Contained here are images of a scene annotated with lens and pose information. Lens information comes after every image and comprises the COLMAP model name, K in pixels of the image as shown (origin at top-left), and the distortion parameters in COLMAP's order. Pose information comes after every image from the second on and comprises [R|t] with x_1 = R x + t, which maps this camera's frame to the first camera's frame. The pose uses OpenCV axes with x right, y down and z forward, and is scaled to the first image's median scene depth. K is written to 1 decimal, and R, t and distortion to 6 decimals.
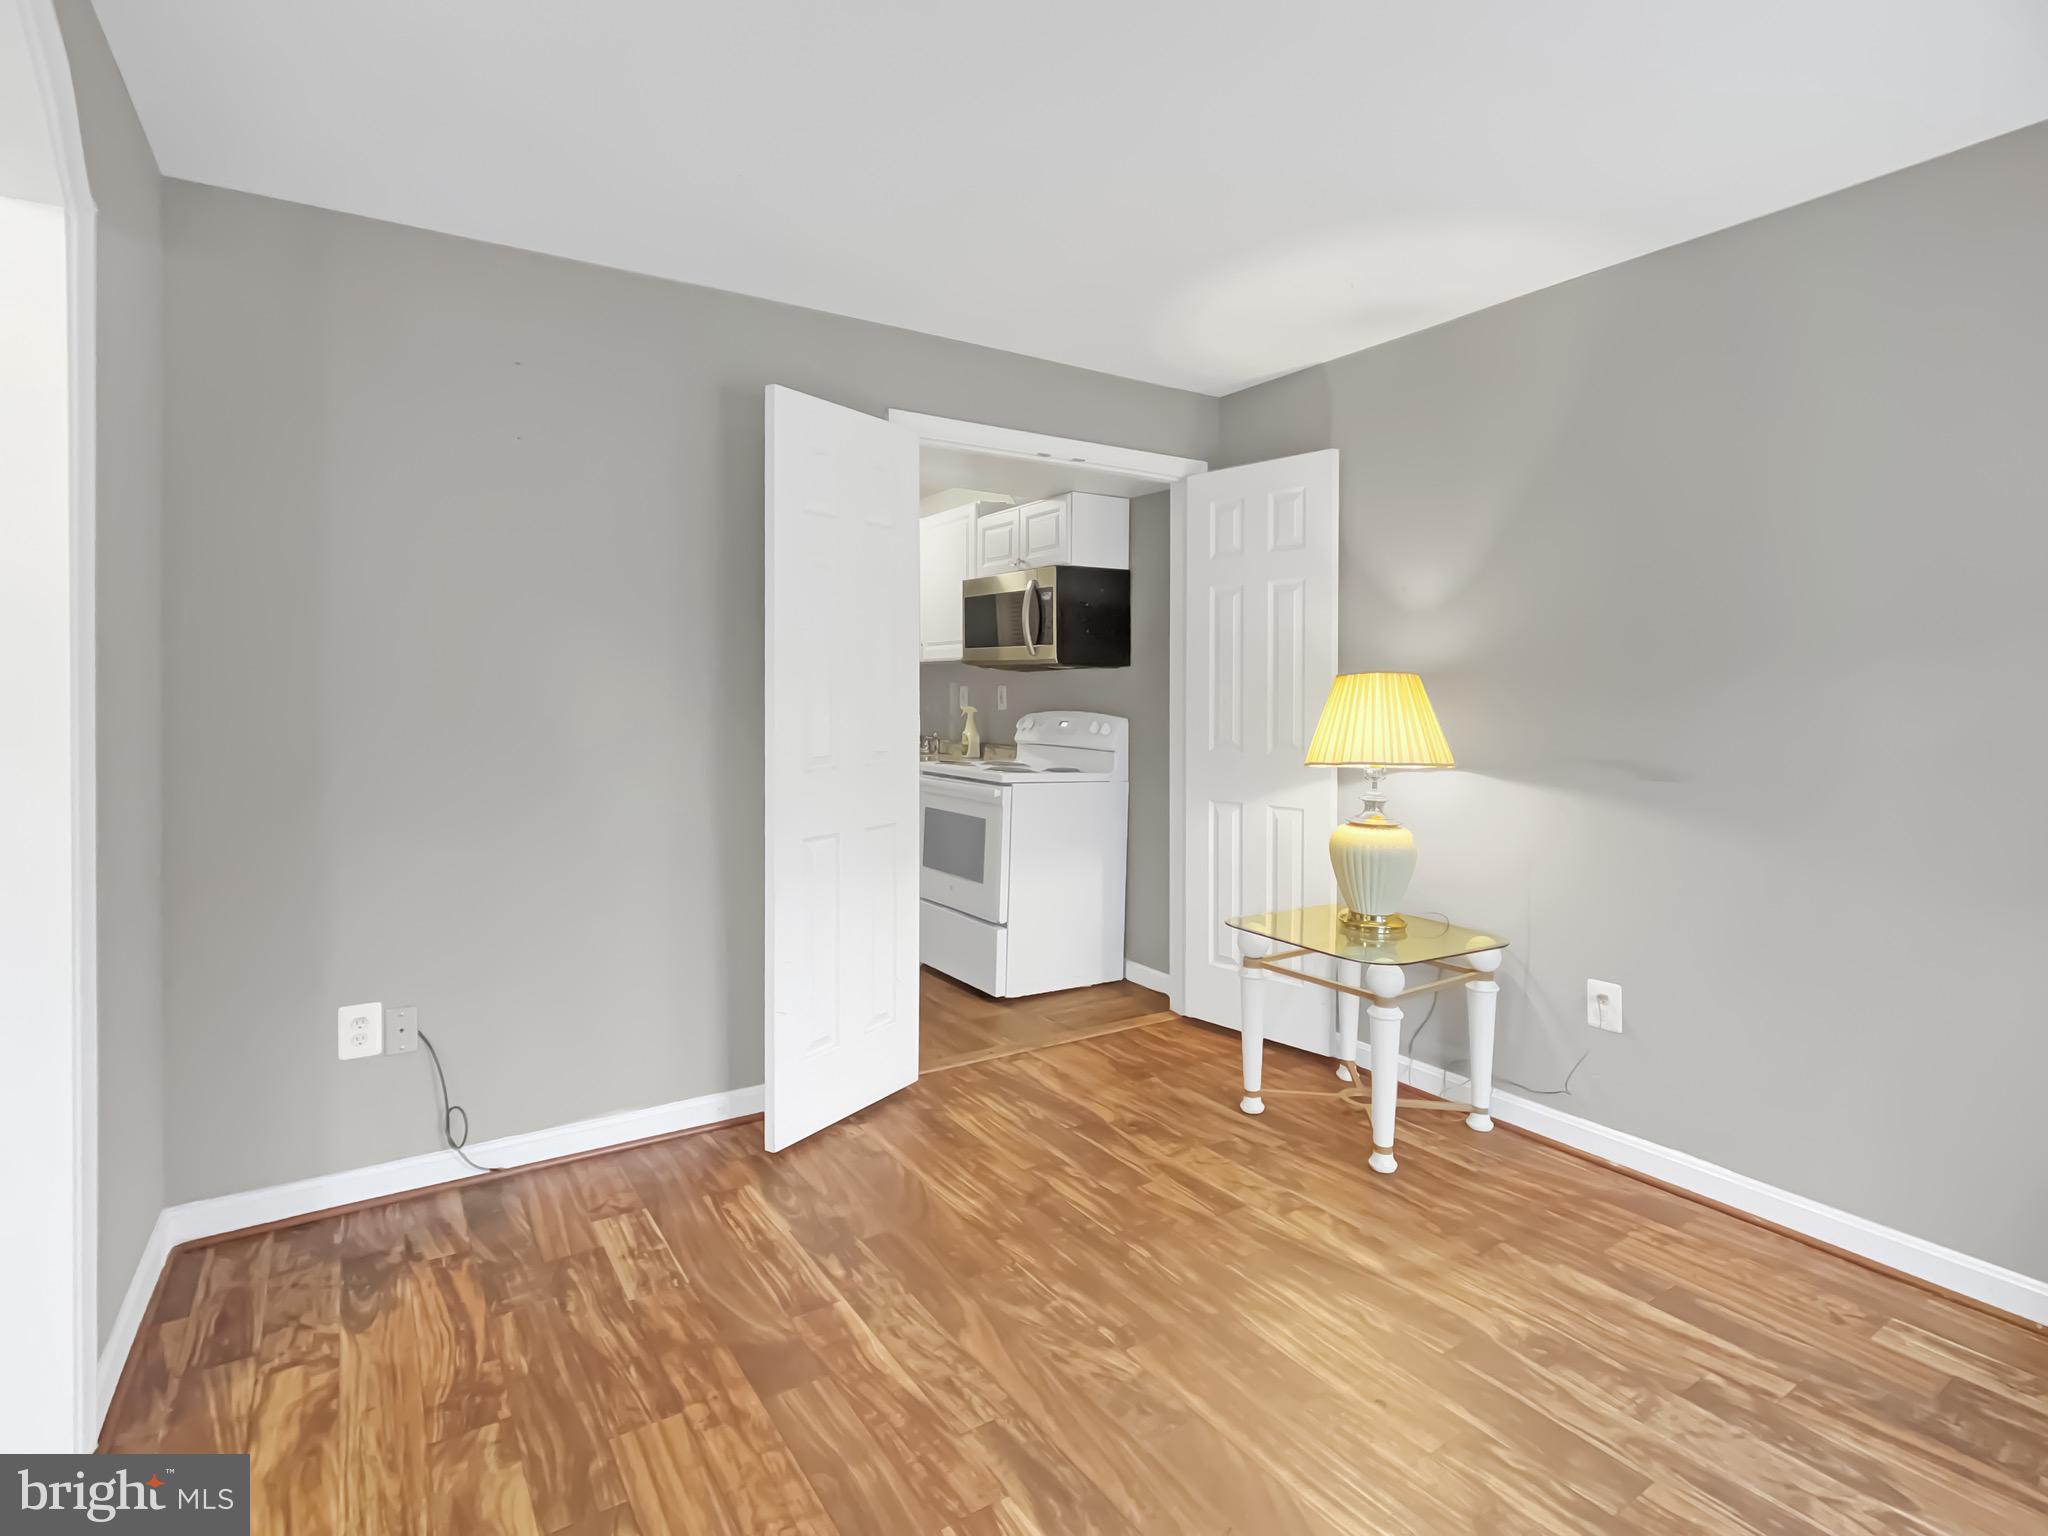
lens RADIAL K [[1038.9, 0, 1020.1], [0, 1038.9, 681.3], [0, 0, 1]] dist [-0.024790, 0.013349]
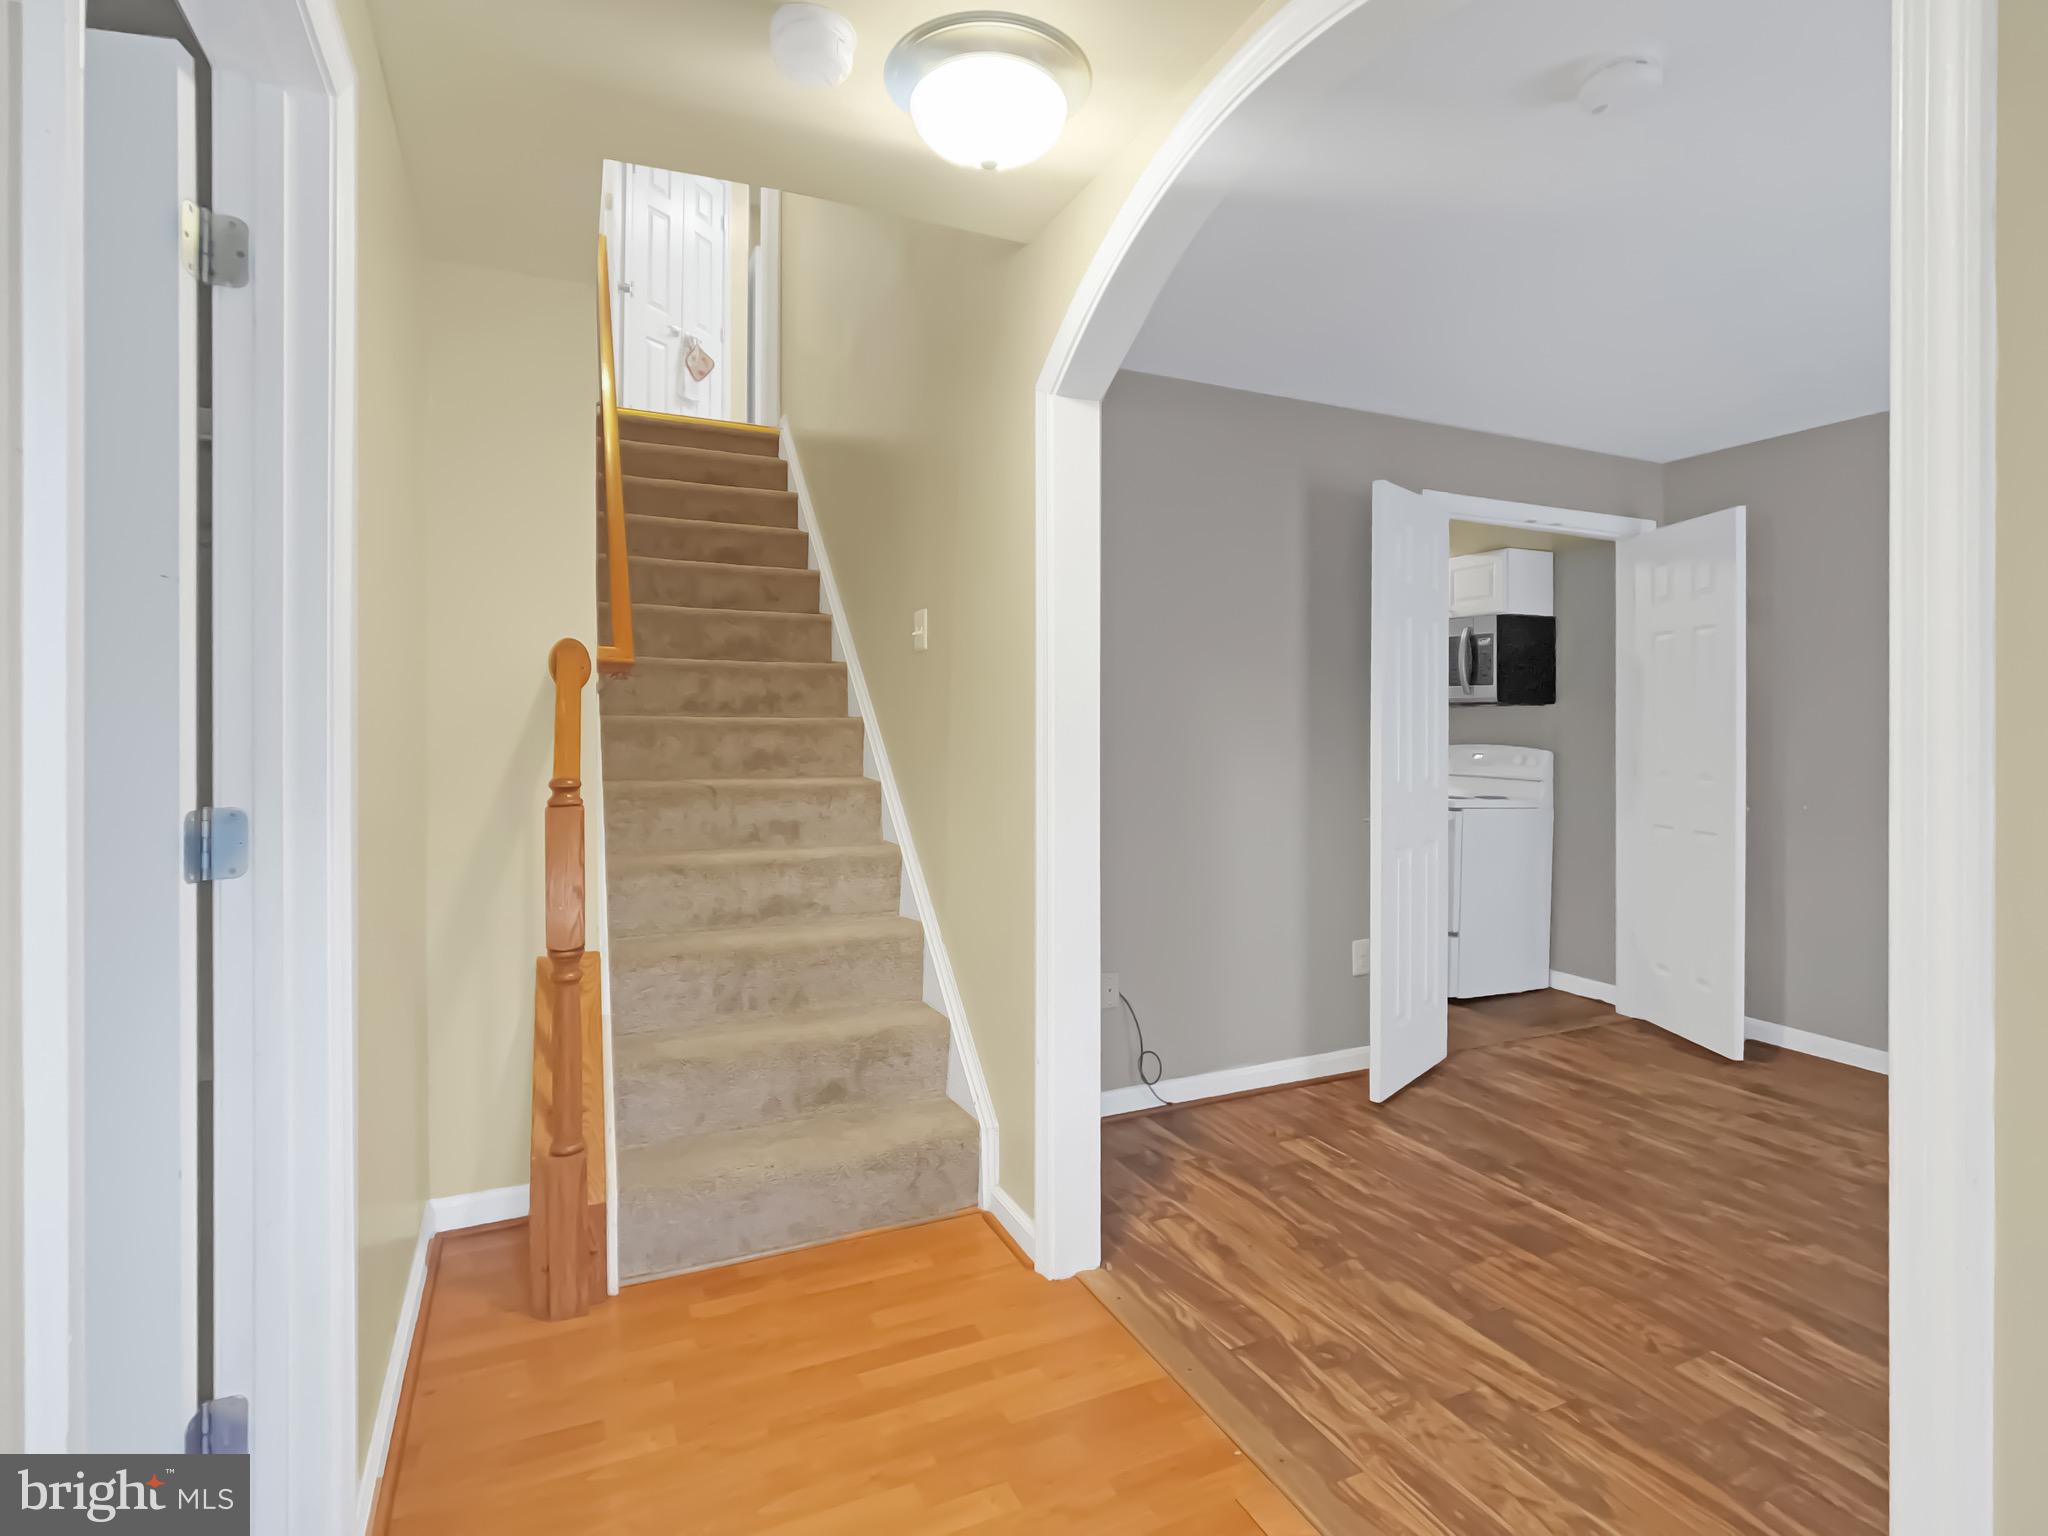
lens RADIAL K [[1041.2, 0, 1051.8], [0, 1041.2, 713.7], [0, 0, 1]] dist [-0.002461, -0.000653]
pose [[0.992876, -0.002239, -0.119130, -0.466310], [0.001095, 0.999953, -0.009668, 0.009425], [0.119146, 0.009469, 0.992832, -0.263310]]
